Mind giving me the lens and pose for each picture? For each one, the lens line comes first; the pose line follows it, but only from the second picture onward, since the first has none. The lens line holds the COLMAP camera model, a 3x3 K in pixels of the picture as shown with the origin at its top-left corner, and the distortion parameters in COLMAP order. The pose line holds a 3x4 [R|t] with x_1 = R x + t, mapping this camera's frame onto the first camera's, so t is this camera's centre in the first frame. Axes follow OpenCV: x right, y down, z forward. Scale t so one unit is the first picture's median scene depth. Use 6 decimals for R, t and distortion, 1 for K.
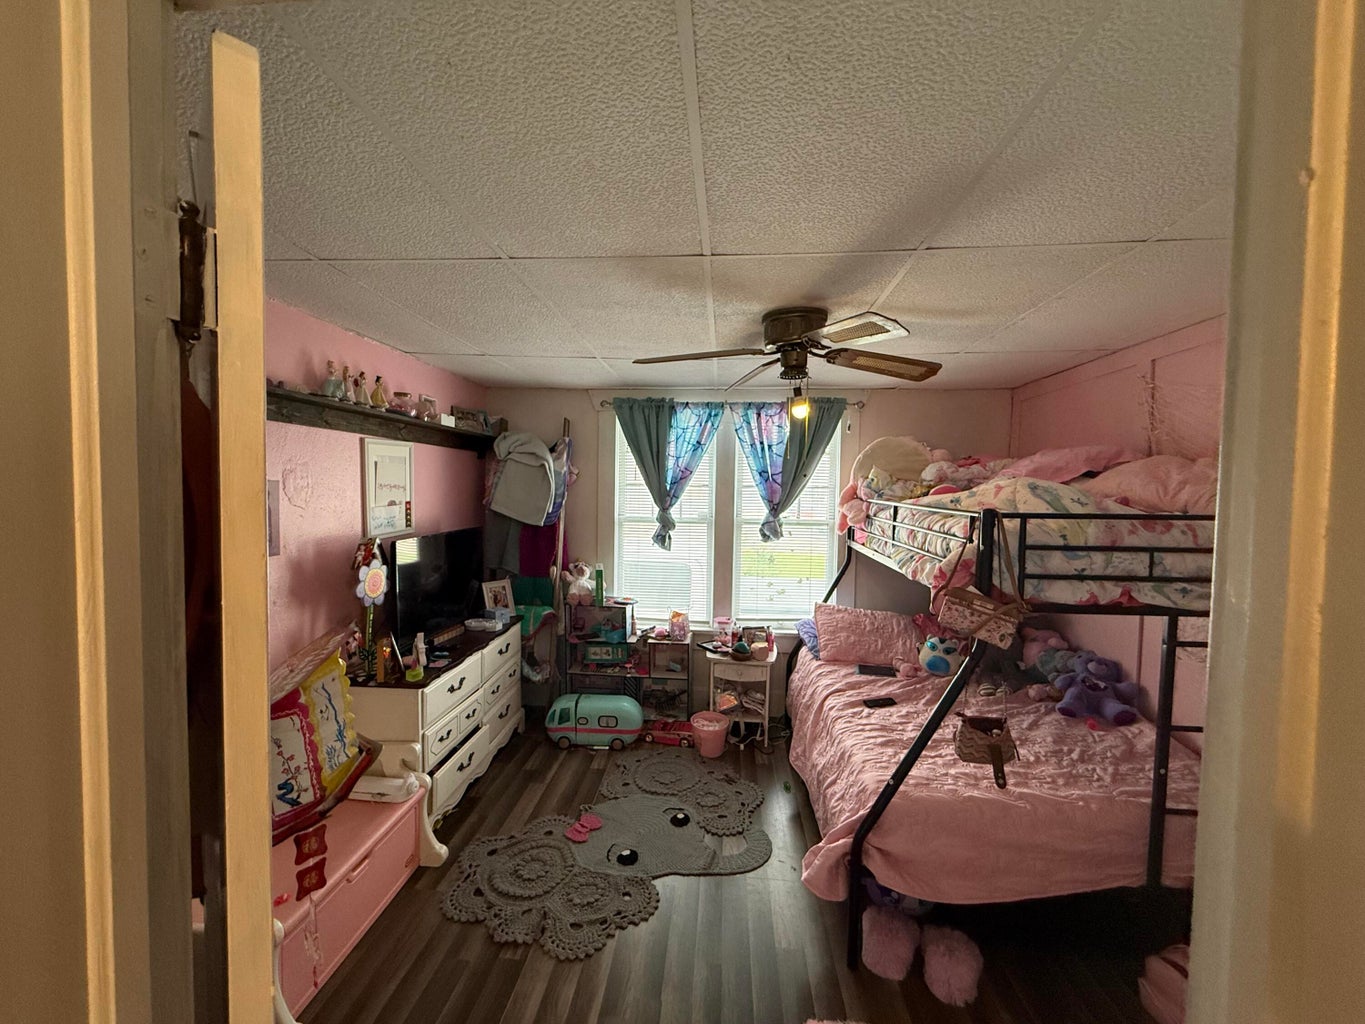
lens RADIAL K [[544.2, 0, 681.5], [0, 544.2, 510.5], [0, 0, 1]] dist [-0.000289, 0.000180]
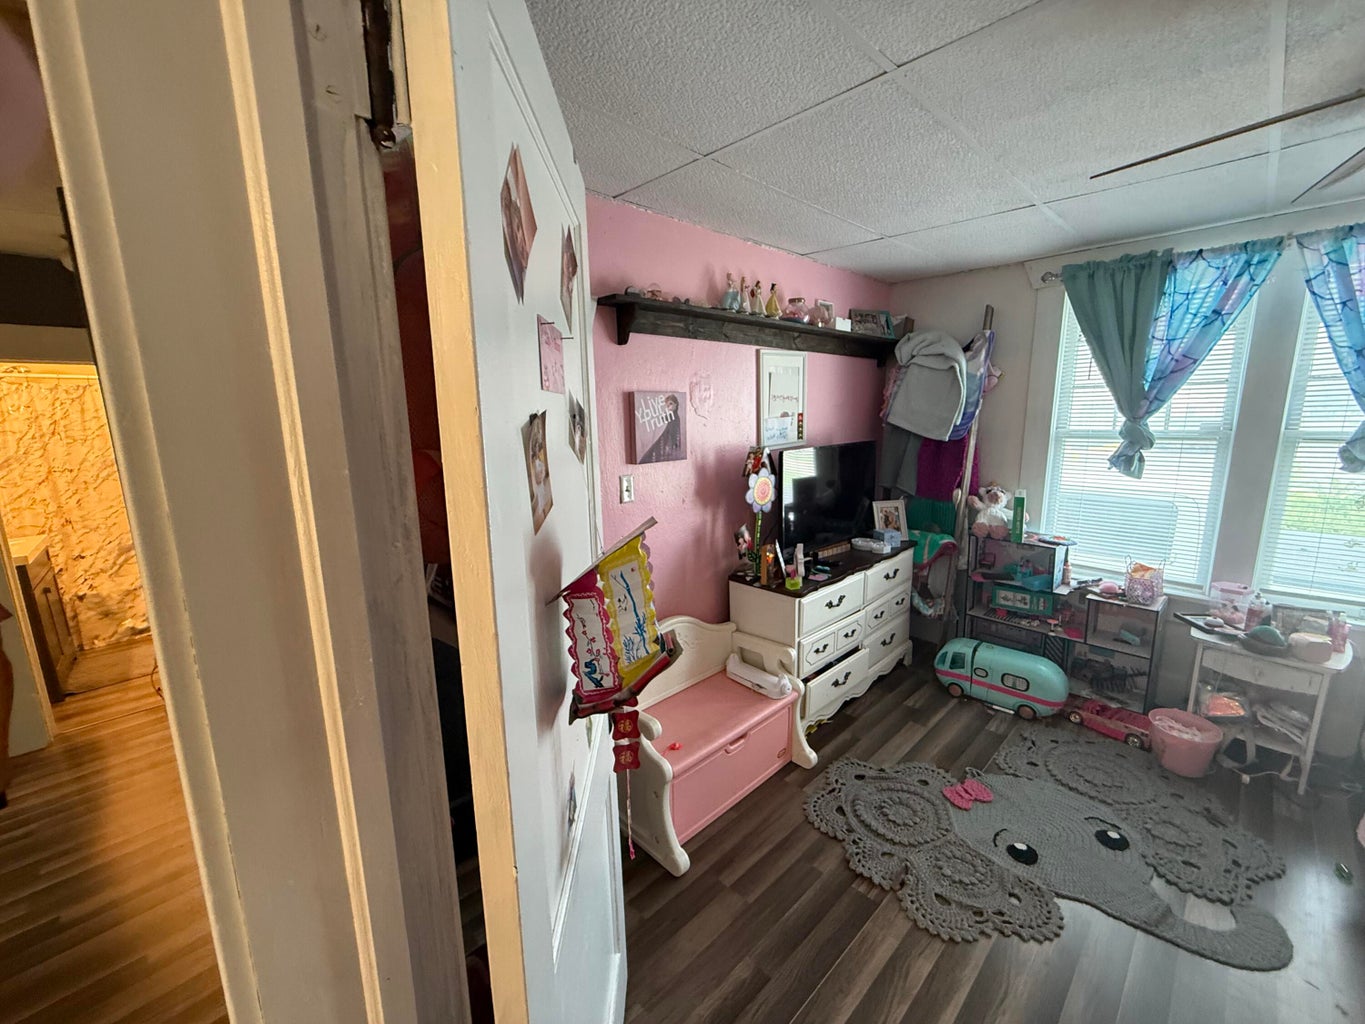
lens RADIAL K [[544.2, 0, 680.9], [0, 544.2, 511.3], [0, 0, 1]] dist [-0.000289, 0.000180]
pose [[0.745076, 0.091293, -0.660702, 0.007850], [0.001962, 0.990284, 0.139045, 0.022229], [0.666977, -0.104895, 0.737658, 0.102483]]
